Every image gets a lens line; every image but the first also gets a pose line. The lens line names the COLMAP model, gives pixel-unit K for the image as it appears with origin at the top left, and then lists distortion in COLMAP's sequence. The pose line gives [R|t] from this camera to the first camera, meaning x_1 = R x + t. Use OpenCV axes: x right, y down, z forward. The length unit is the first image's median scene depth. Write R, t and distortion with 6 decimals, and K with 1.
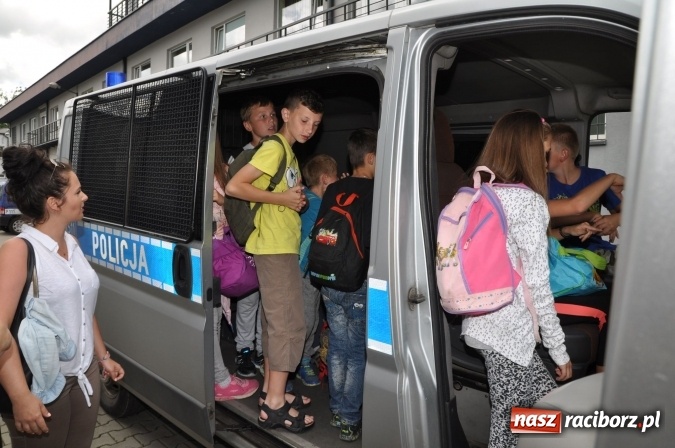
lens RADIAL K [[475.7, 0, 338.2], [0, 475.7, 205.0], [0, 0, 1]] dist [-0.007916, 0.000885]
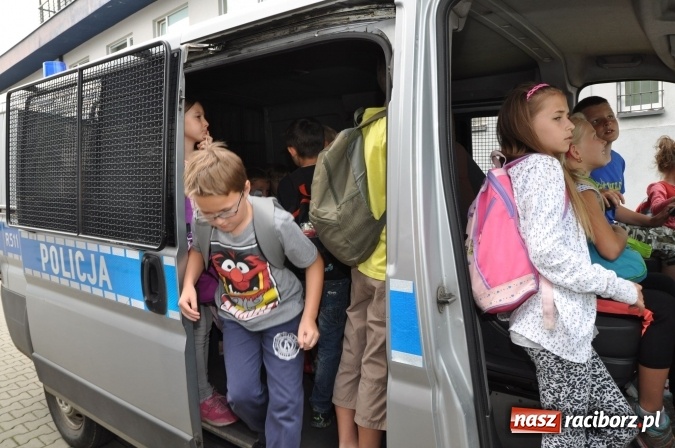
lens RADIAL K [[397.7, 0, 282.4], [0, 397.7, 197.2], [0, 0, 1]] dist [-0.079740, 0.107274]
pose [[0.994183, -0.061421, 0.088469, -0.151744], [0.060828, 0.998104, 0.009386, -0.007879], [-0.088877, -0.003950, 0.996035, 0.278090]]
